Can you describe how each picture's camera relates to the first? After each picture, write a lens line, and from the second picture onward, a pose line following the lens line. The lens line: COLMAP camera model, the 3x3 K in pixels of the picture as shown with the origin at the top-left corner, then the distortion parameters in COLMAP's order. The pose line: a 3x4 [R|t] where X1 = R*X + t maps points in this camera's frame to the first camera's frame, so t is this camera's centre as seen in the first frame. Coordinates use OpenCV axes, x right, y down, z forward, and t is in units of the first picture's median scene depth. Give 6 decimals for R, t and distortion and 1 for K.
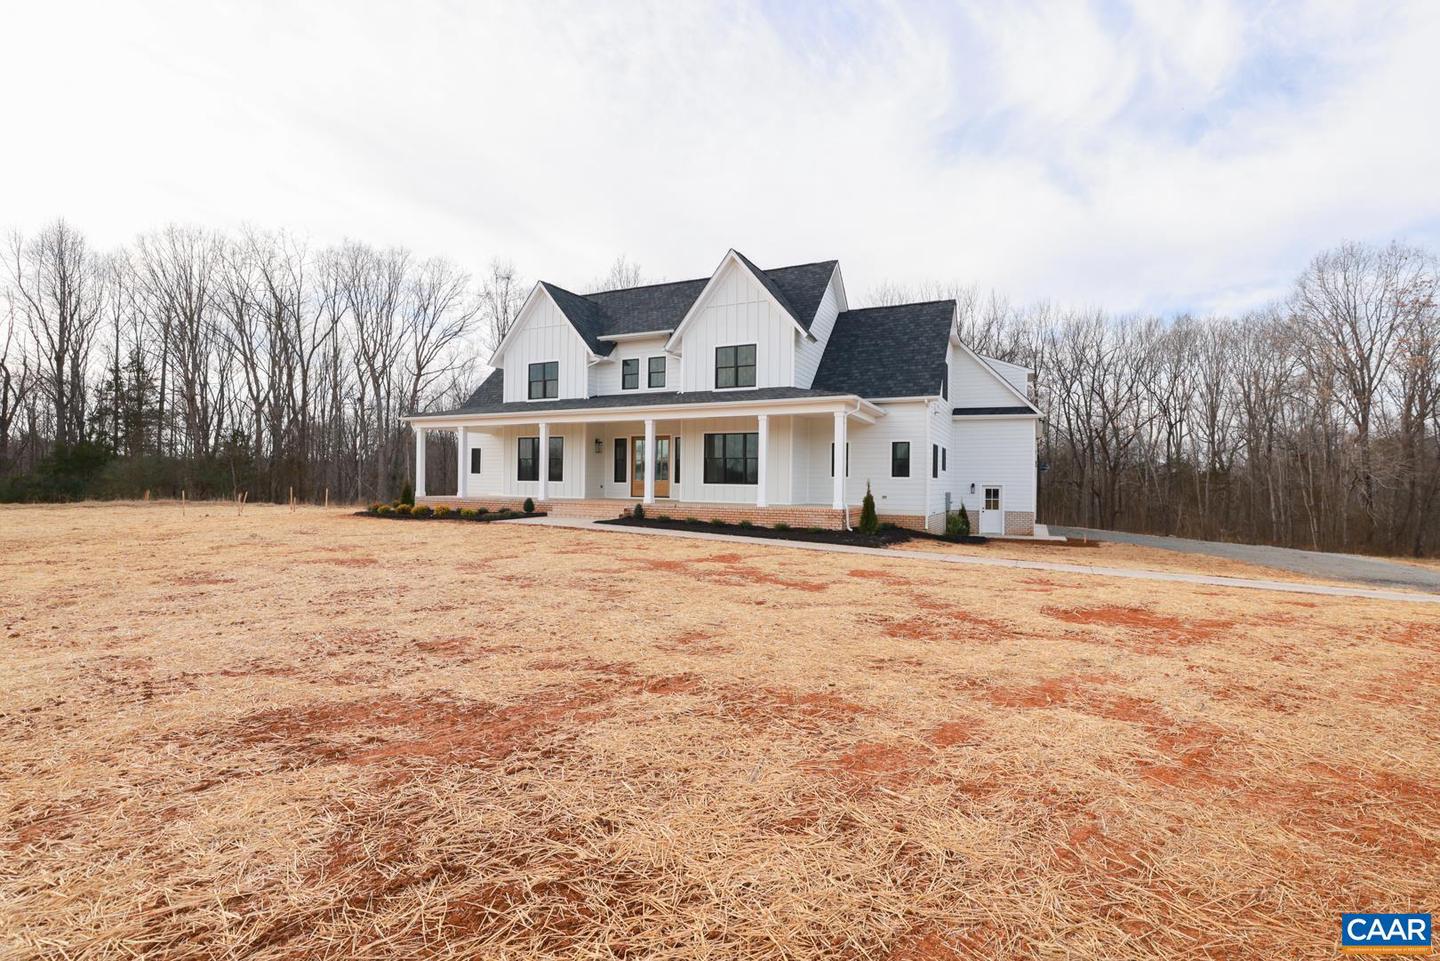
lens RADIAL K [[645.7, 0, 720.0], [0, 645.7, 480.5], [0, 0, 1]] dist [-0.035367, 0.000148]
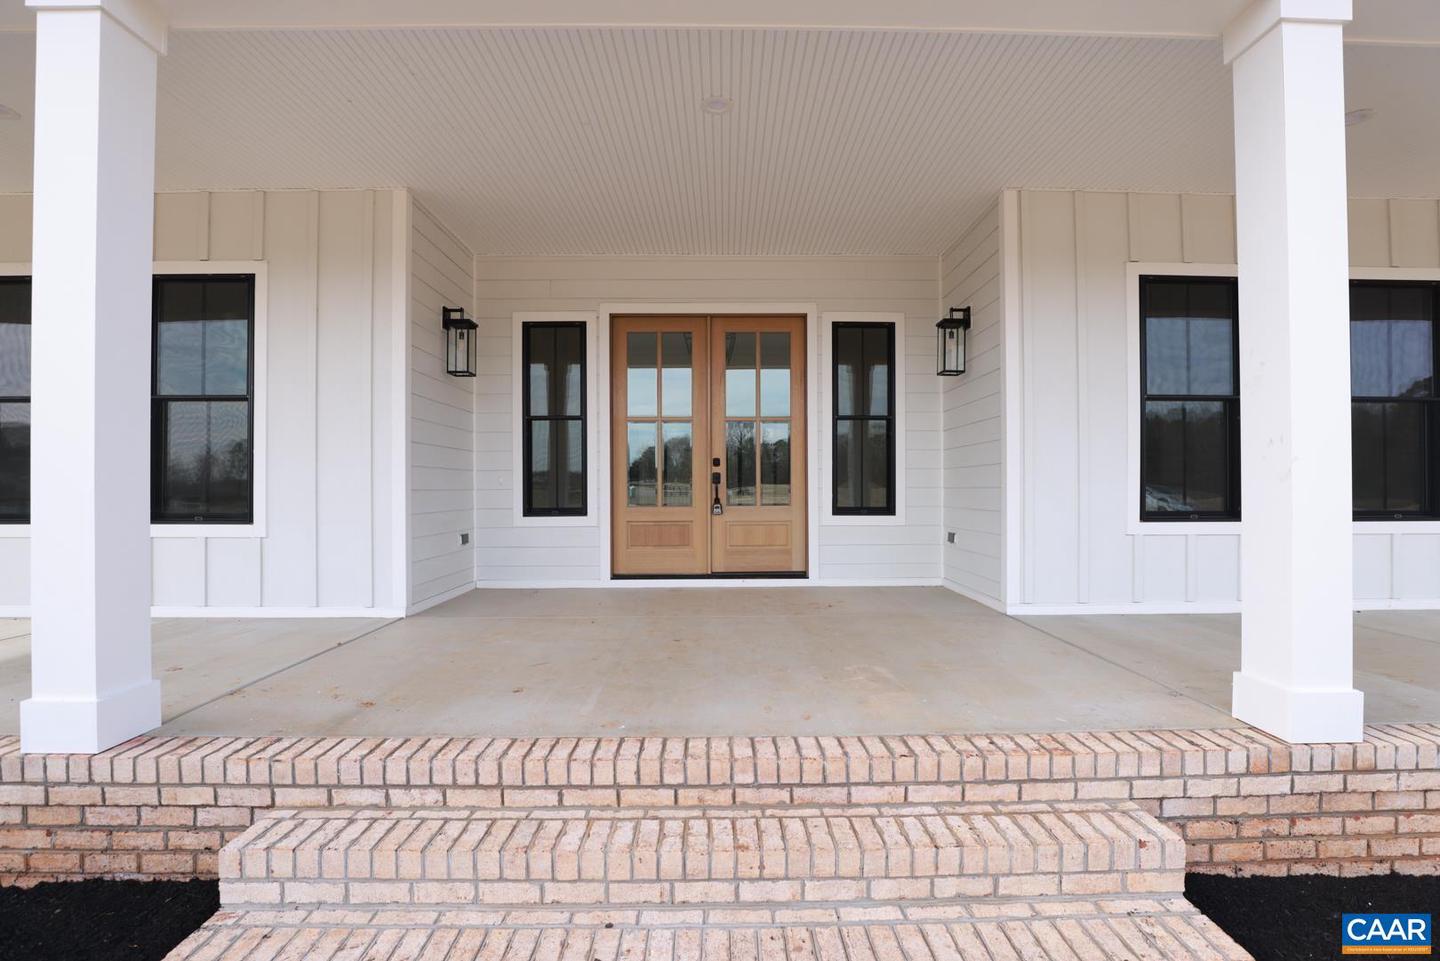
lens RADIAL K [[645.7, 0, 720.0], [0, 645.7, 480.5], [0, 0, 1]] dist [-0.035367, 0.000148]
pose [[0.884896, -0.013492, 0.465593, -0.210429], [0.016021, 0.999871, -0.001473, -0.008517], [-0.465513, 0.008763, 0.884998, 0.782826]]
